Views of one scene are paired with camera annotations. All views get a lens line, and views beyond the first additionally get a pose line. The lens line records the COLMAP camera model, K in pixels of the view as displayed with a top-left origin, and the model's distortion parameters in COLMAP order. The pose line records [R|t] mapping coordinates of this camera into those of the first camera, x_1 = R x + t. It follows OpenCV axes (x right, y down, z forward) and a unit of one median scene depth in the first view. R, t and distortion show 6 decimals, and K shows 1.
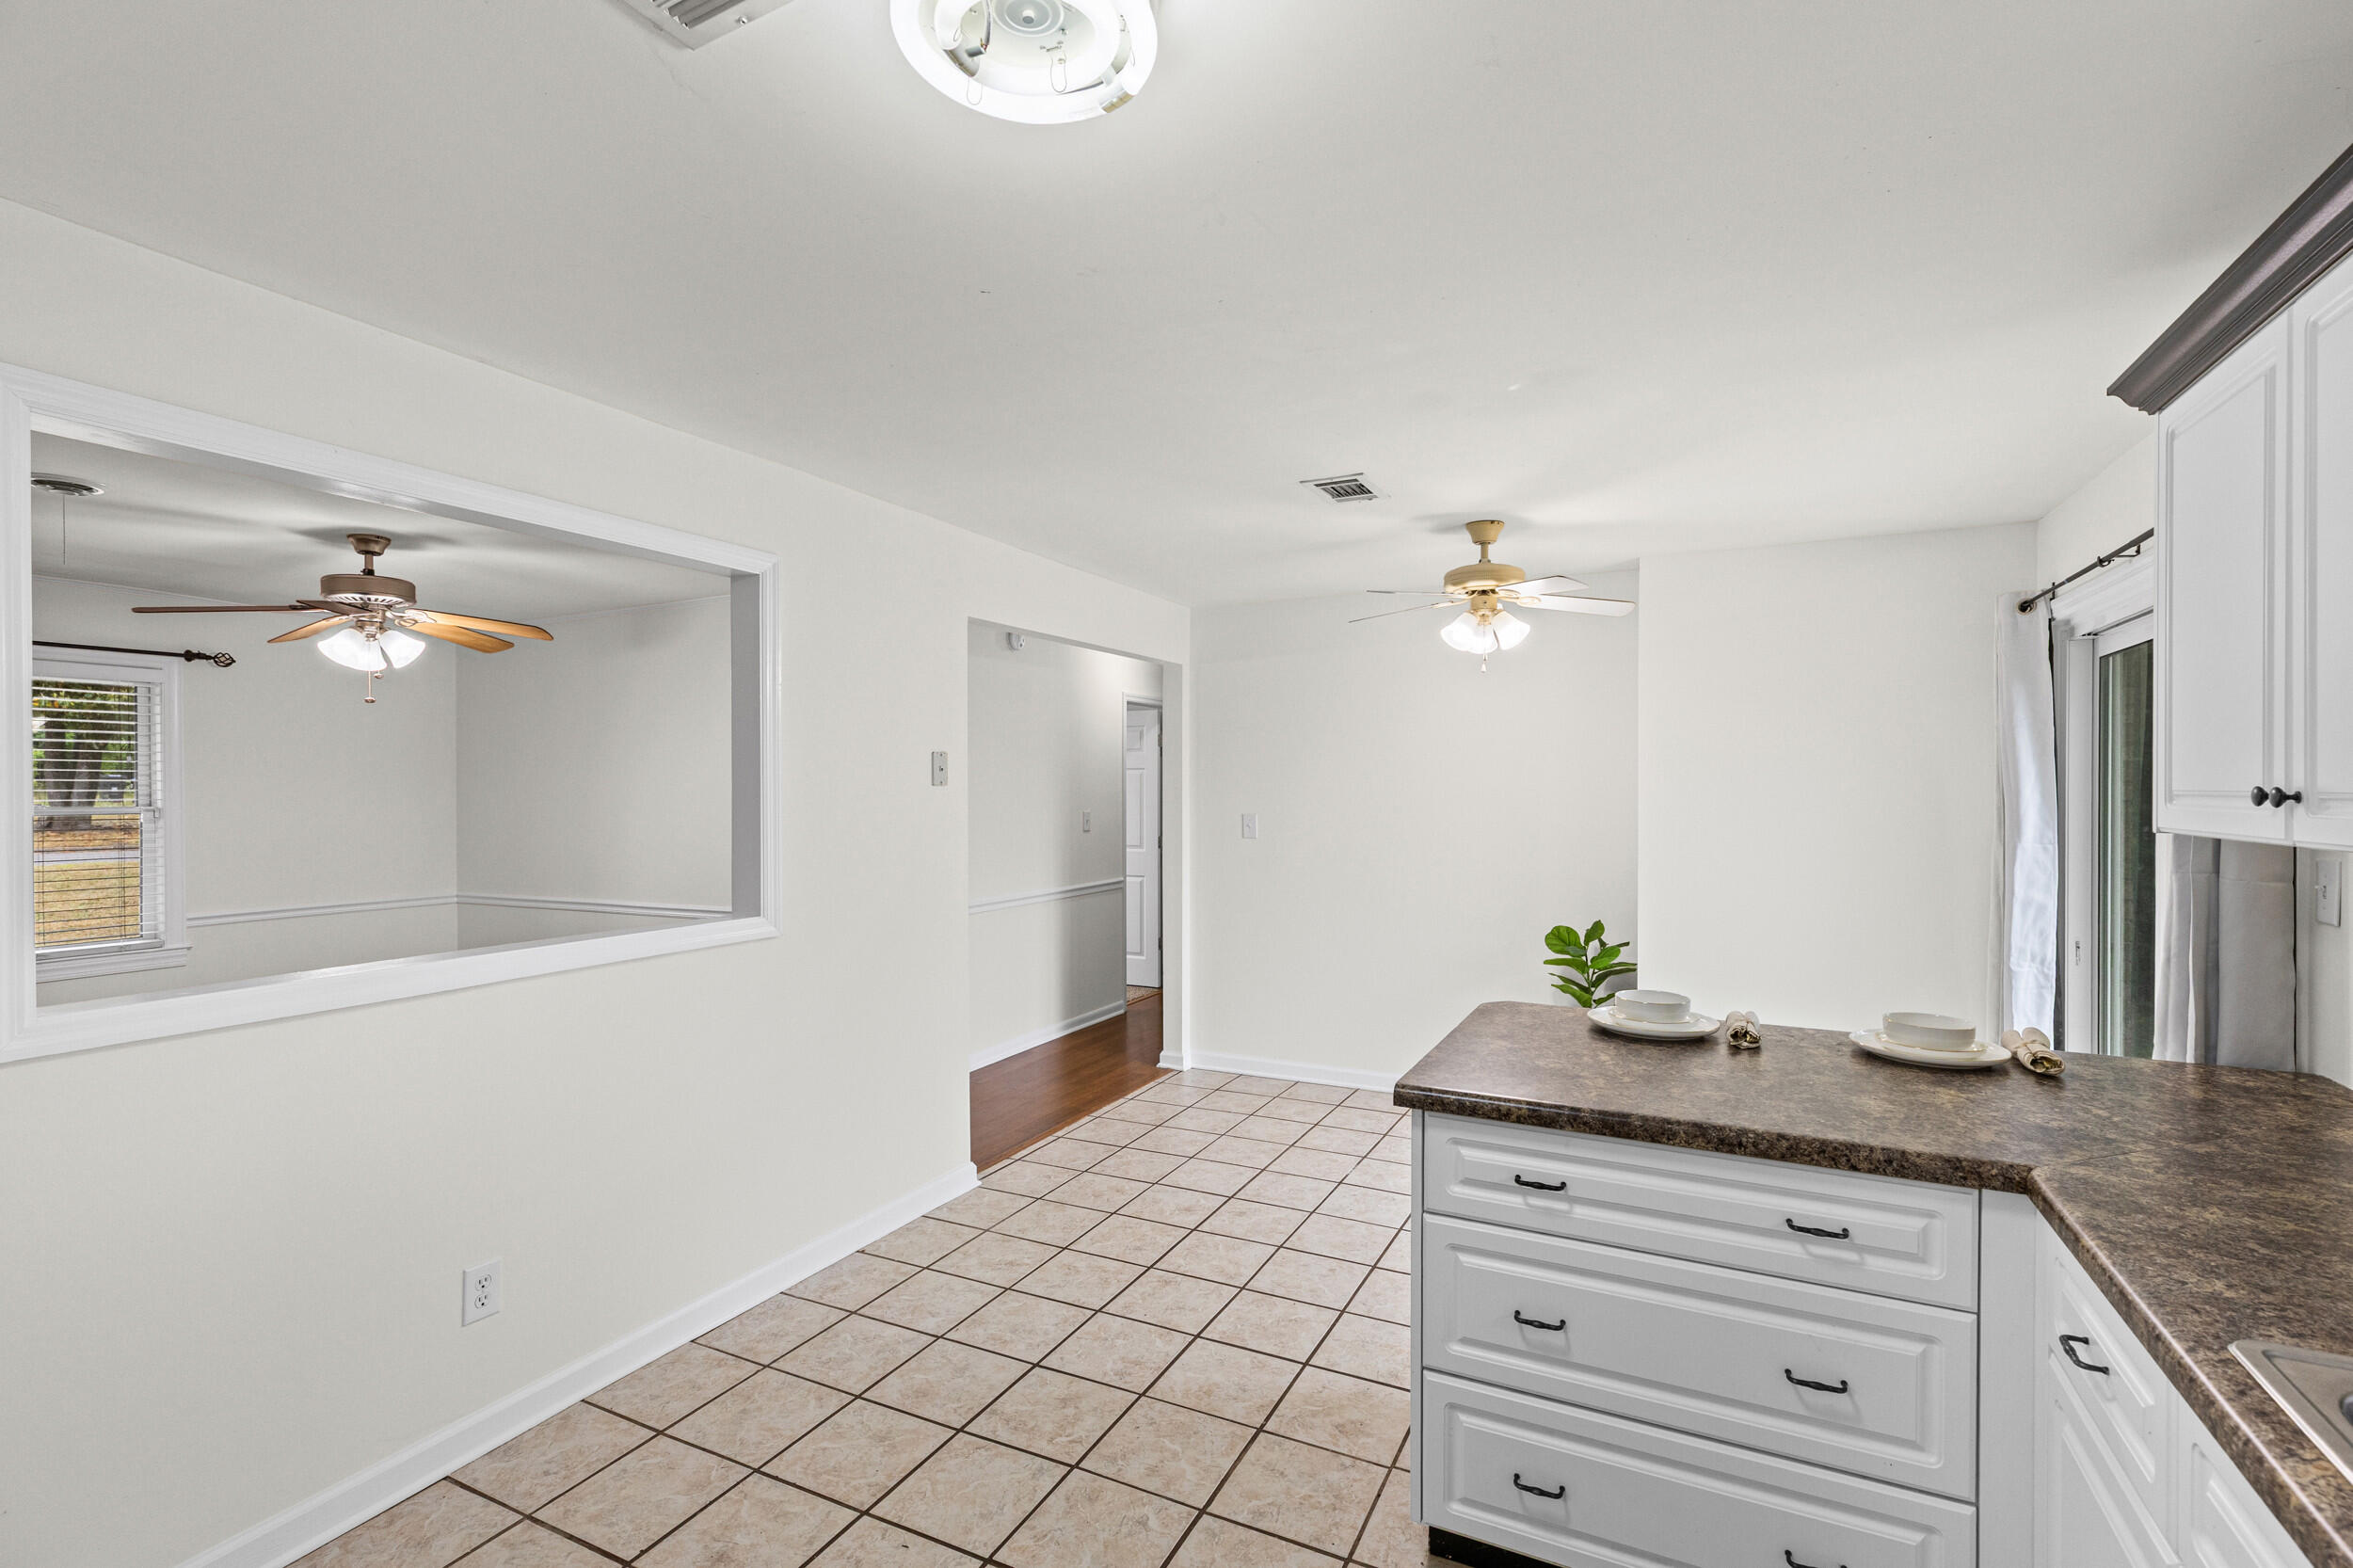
lens RADIAL K [[1059.0, 0, 1184.0], [0, 1059.0, 796.3], [0, 0, 1]] dist [0.003110, -0.000215]
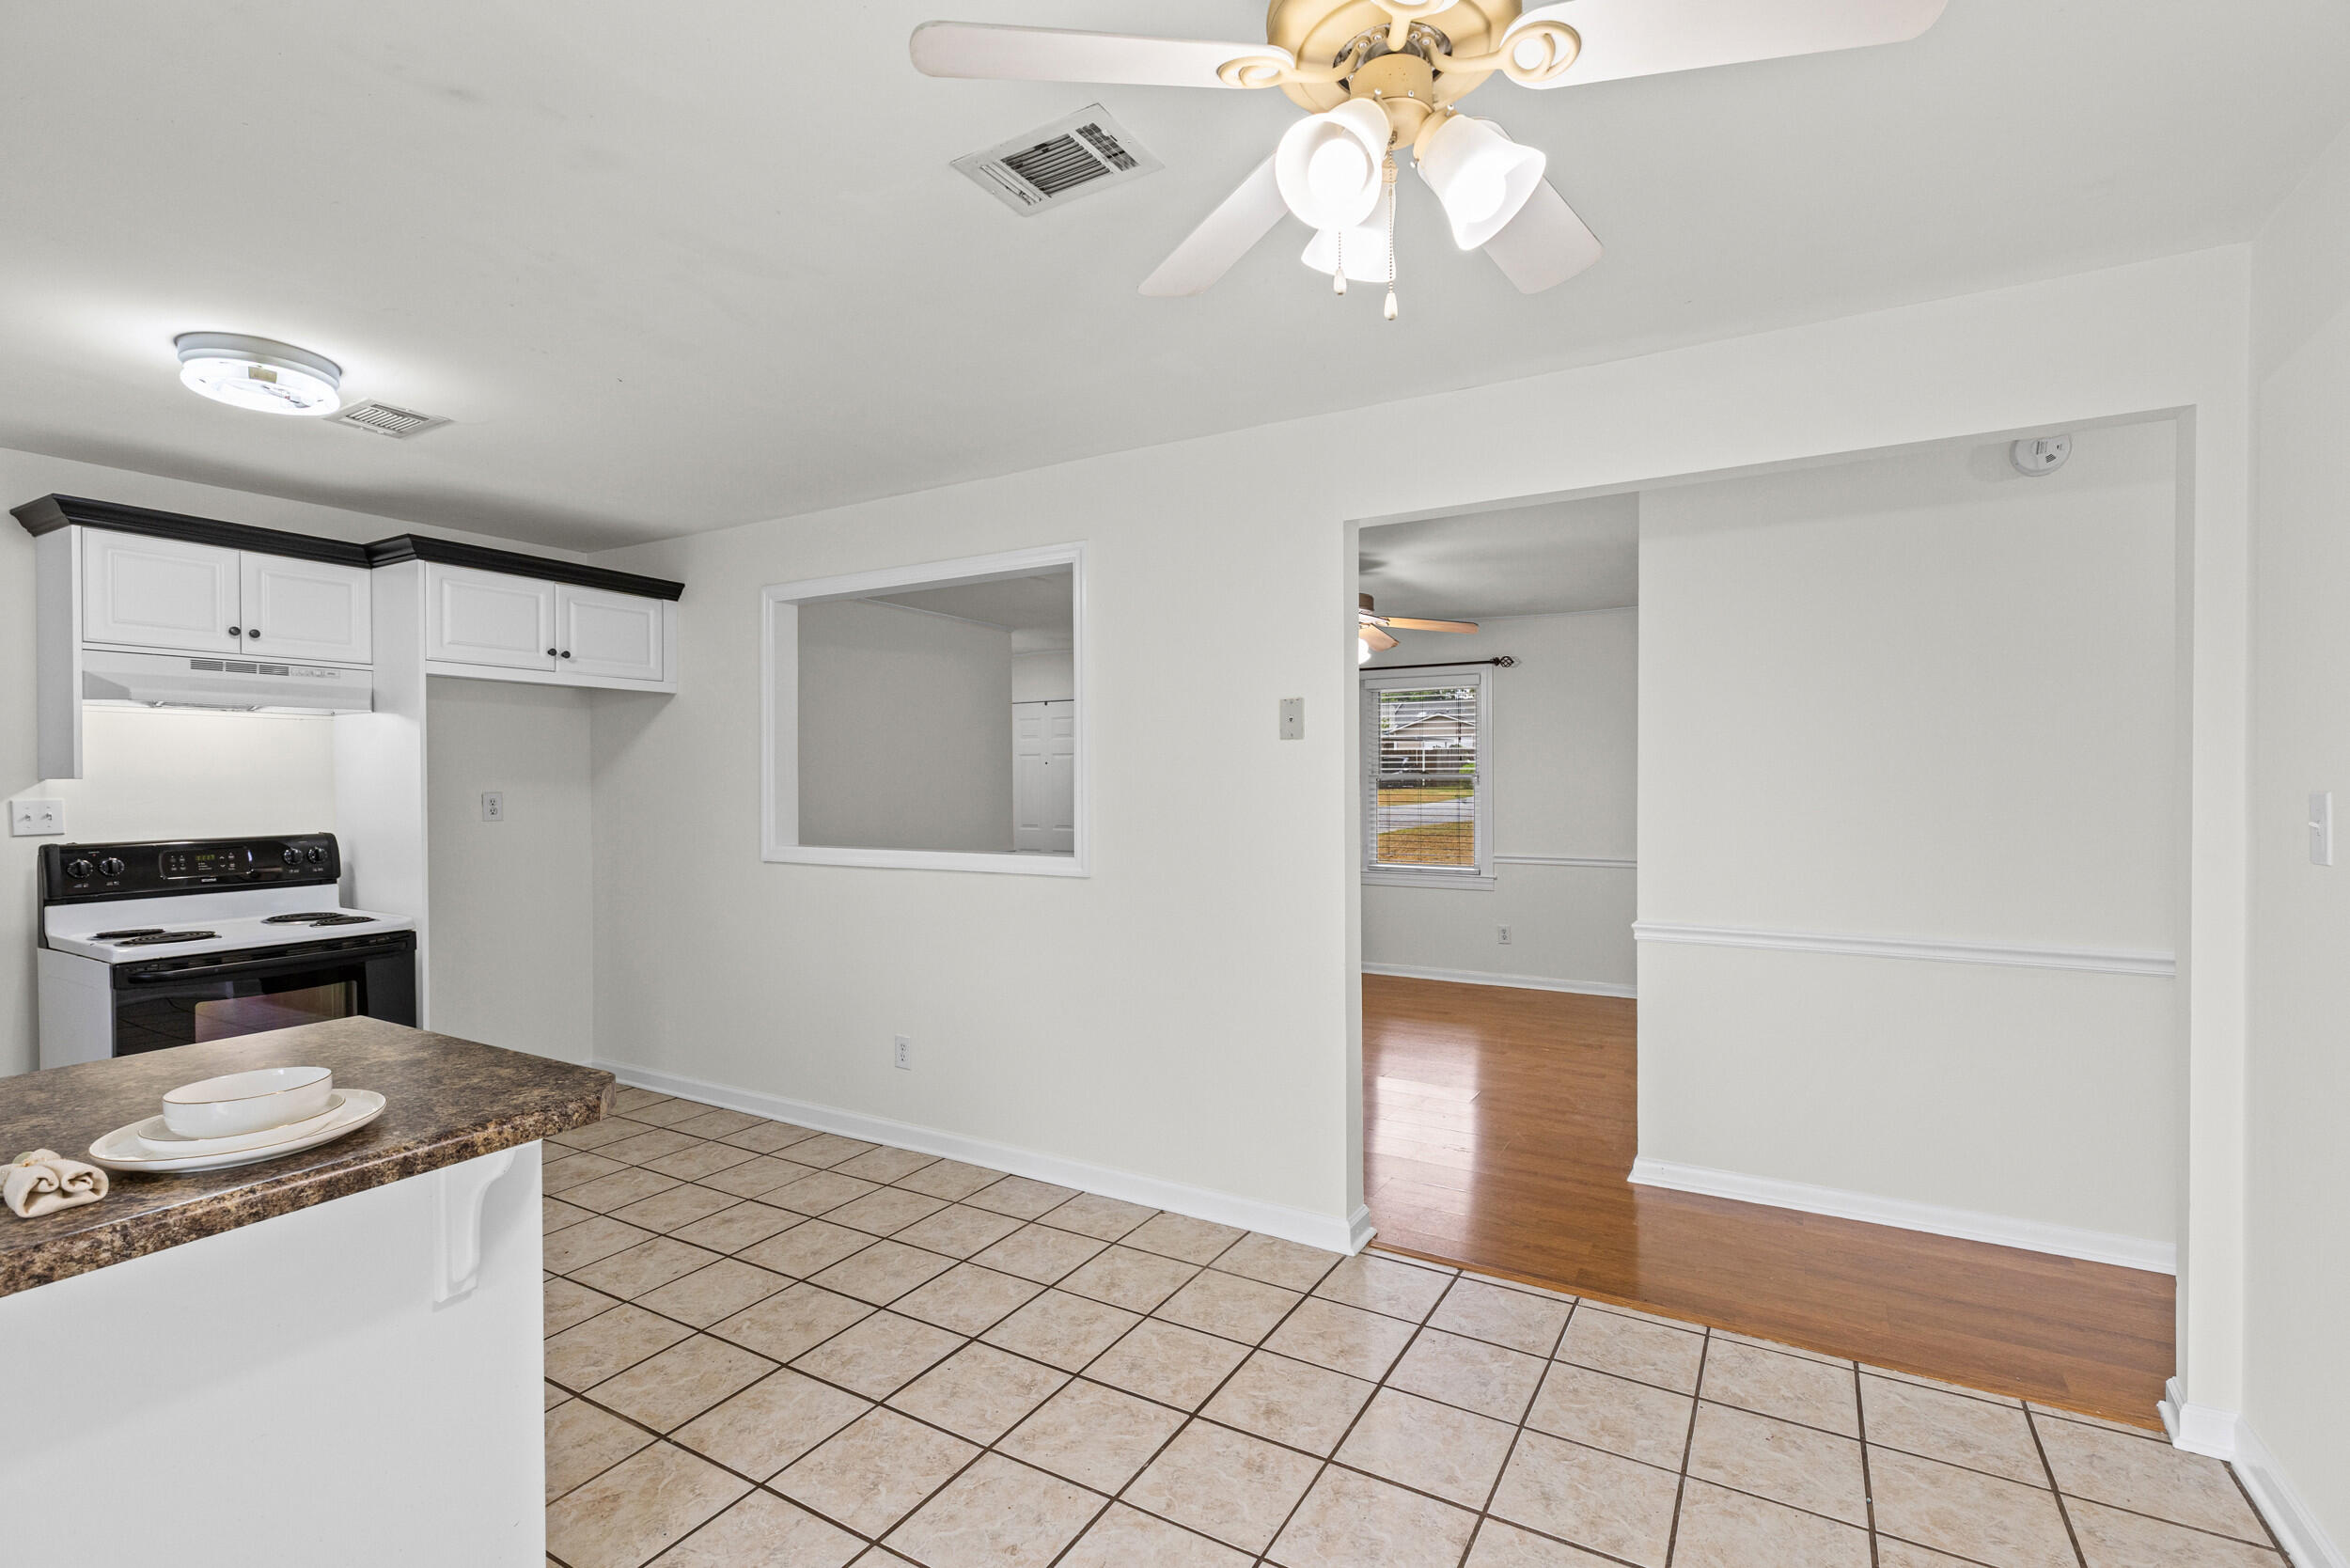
lens RADIAL K [[1057.7, 0, 1176.0], [0, 1057.7, 786.7], [0, 0, 1]] dist [0.003110, -0.000215]
pose [[-0.064663, 0.011731, -0.997838, 0.668643], [-0.004070, 0.999919, 0.012019, 0.019337], [0.997899, 0.004839, -0.064610, 1.060388]]
